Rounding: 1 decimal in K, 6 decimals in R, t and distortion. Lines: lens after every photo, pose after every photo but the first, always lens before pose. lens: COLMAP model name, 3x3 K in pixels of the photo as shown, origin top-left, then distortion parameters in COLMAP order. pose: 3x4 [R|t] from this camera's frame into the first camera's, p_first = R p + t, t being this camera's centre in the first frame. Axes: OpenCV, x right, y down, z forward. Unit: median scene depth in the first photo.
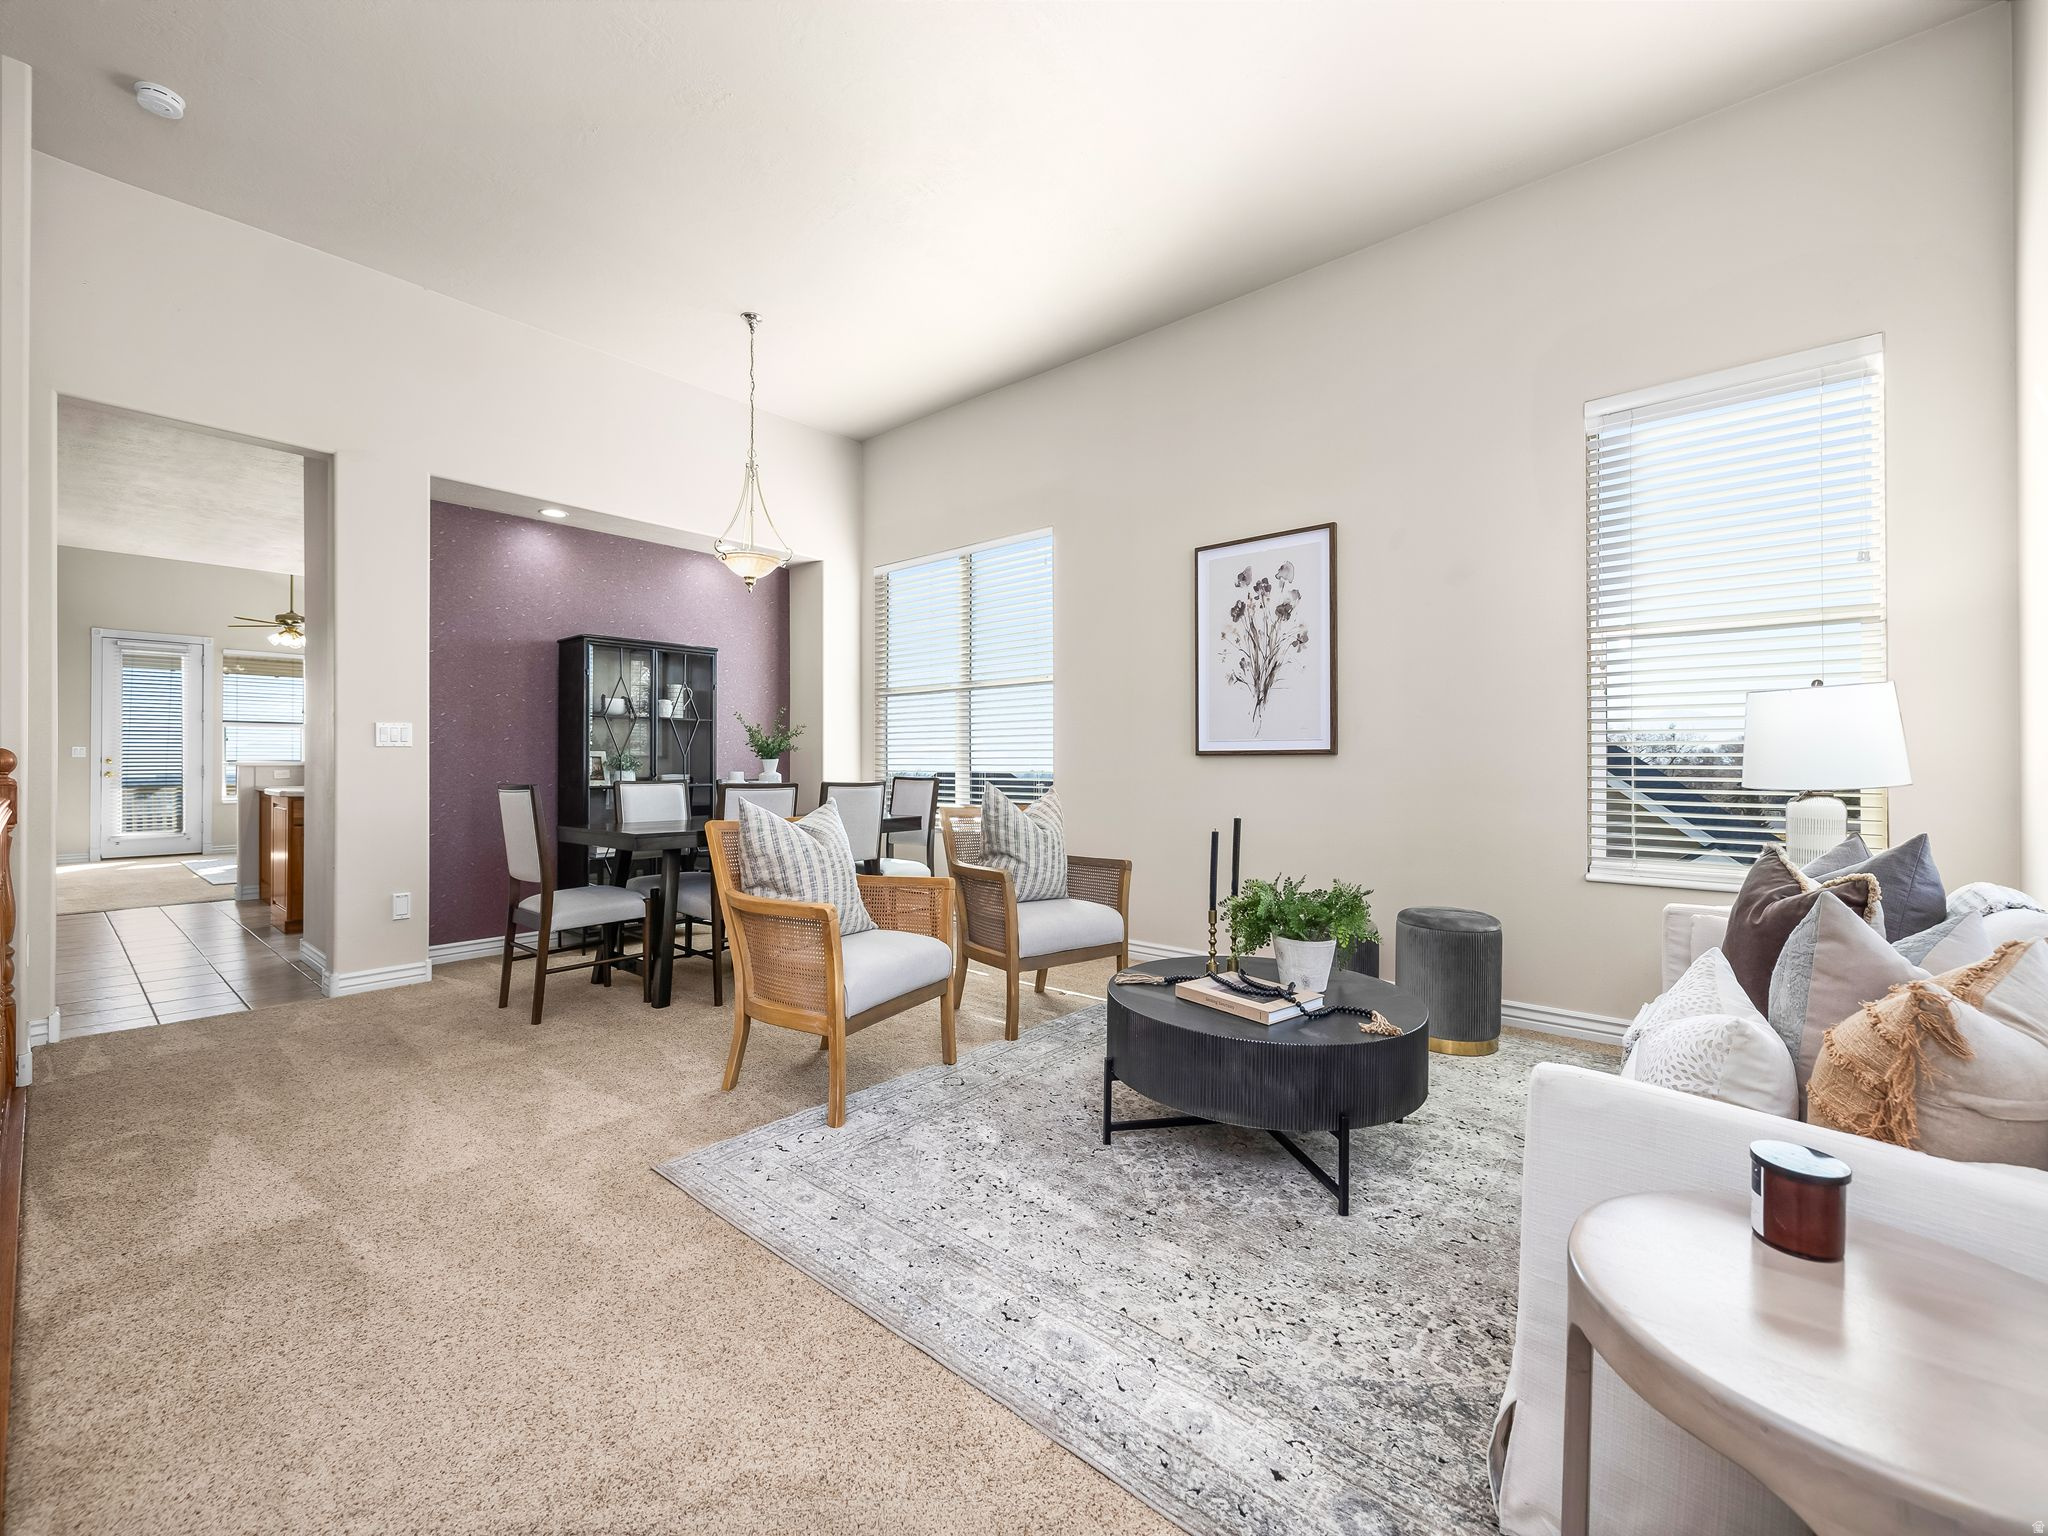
lens RADIAL K [[866.4, 0, 1024.0], [0, 866.4, 768.0], [0, 0, 1]] dist [0.000138, 0.000023]
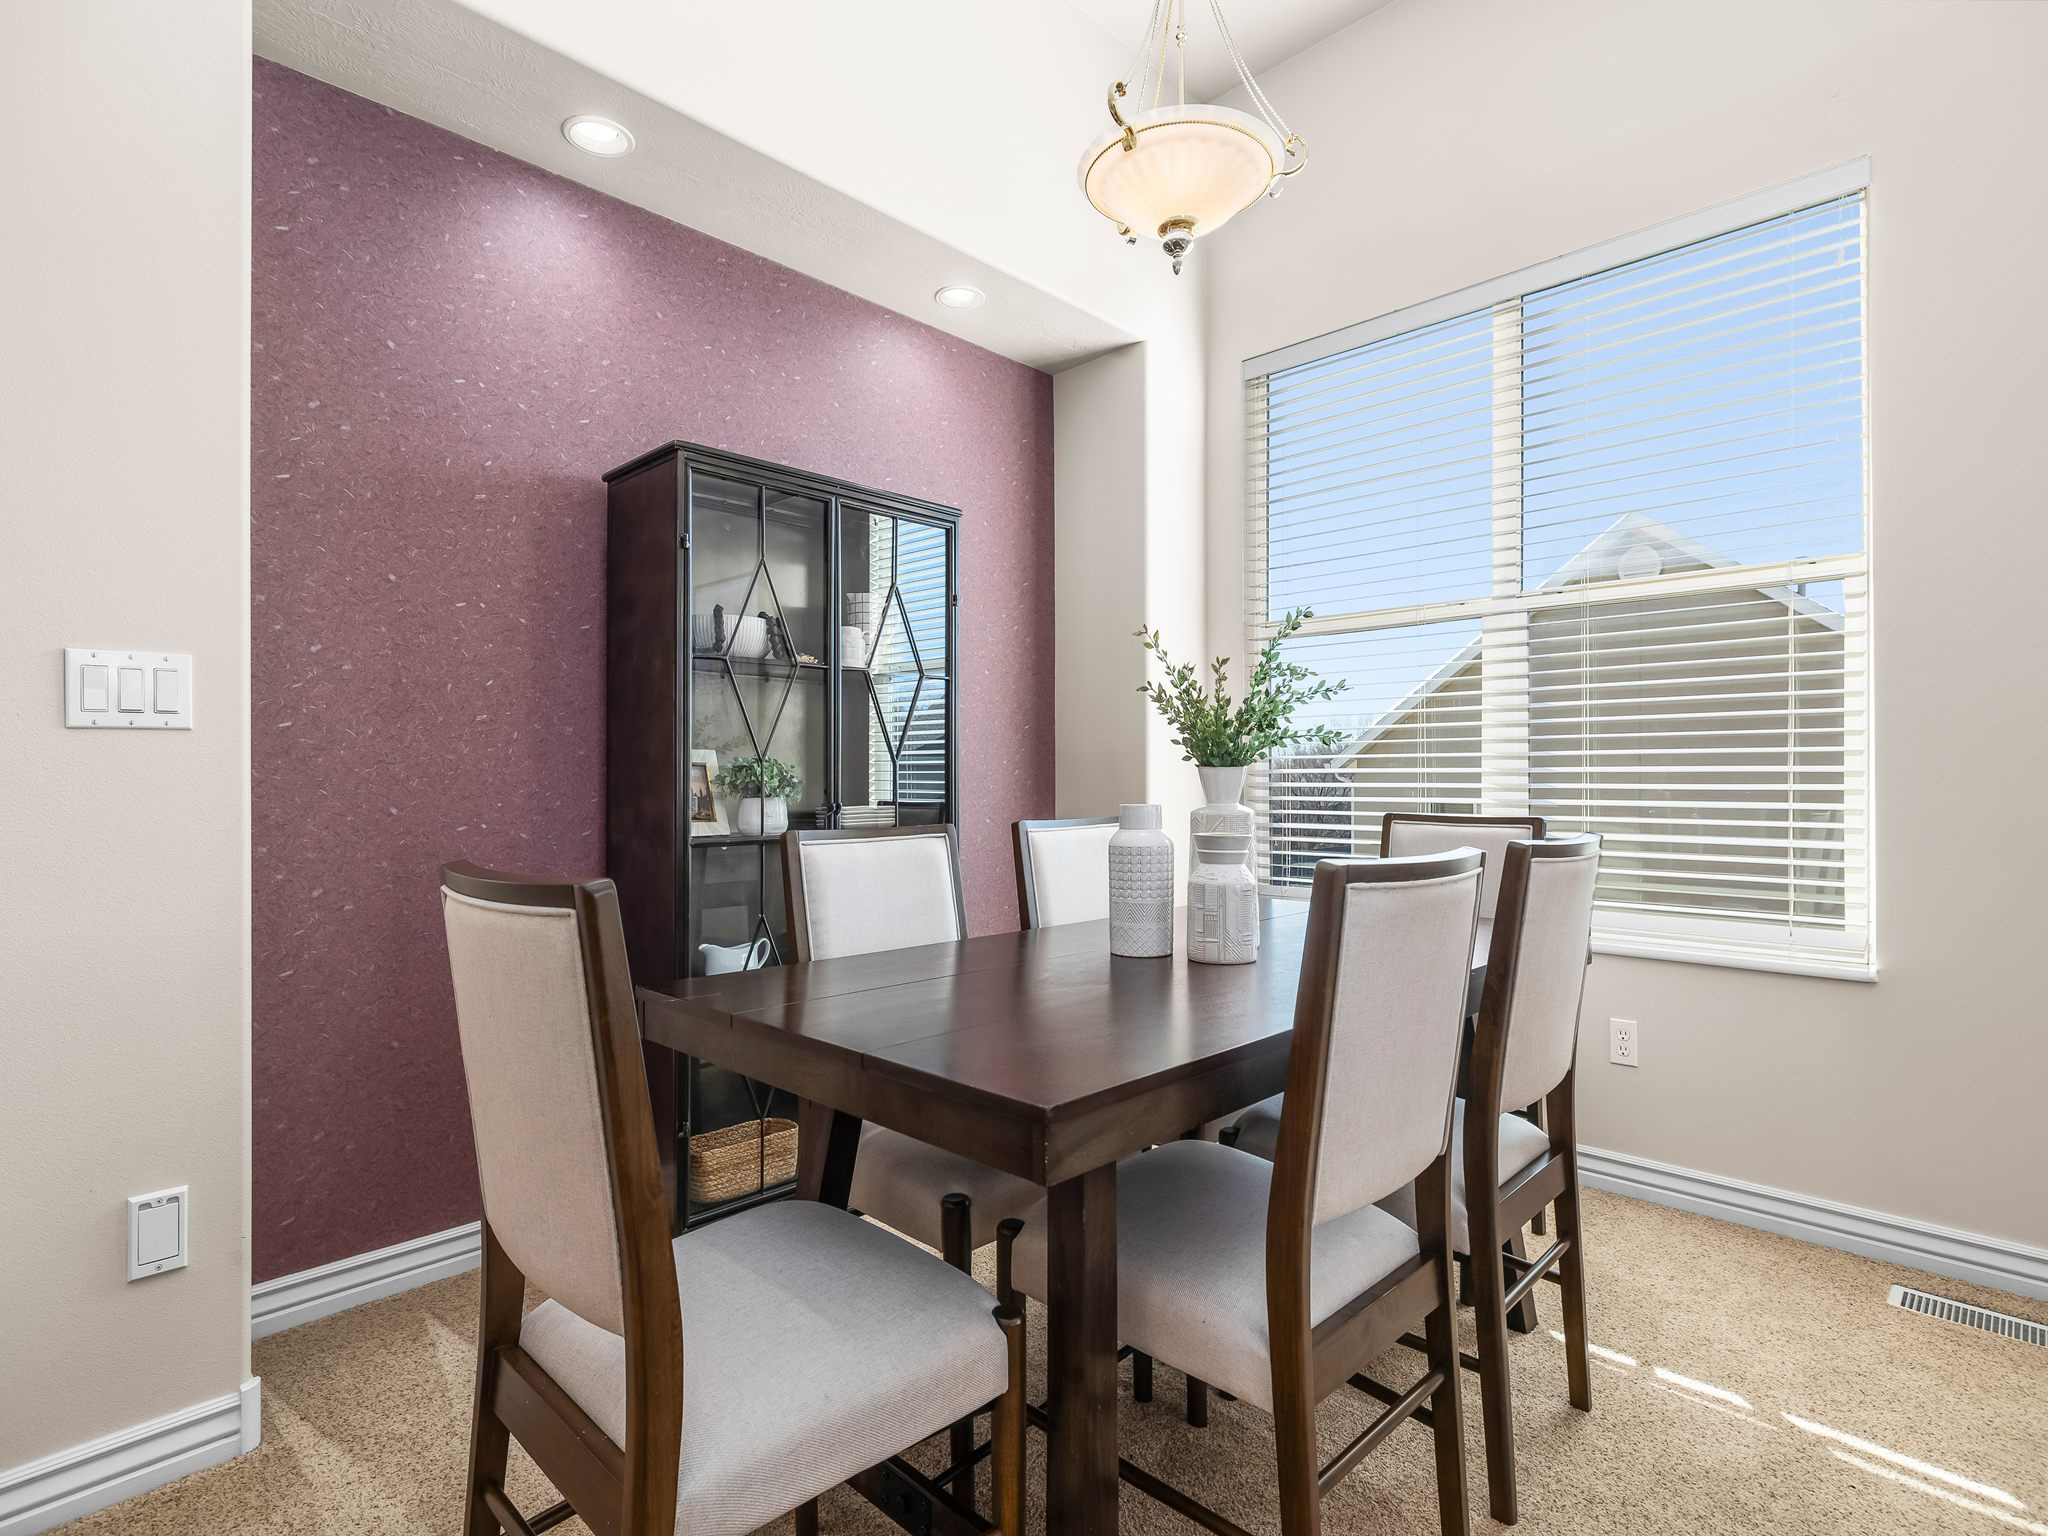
lens RADIAL K [[1043.5, 0, 1024.0], [0, 1043.5, 768.0], [0, 0, 1]] dist [0.035320, -0.000138]
pose [[0.997900, 0.002272, -0.064729, -0.680596], [-0.003143, 0.999906, -0.013360, -0.009040], [0.064692, 0.013536, 0.997813, 1.147840]]
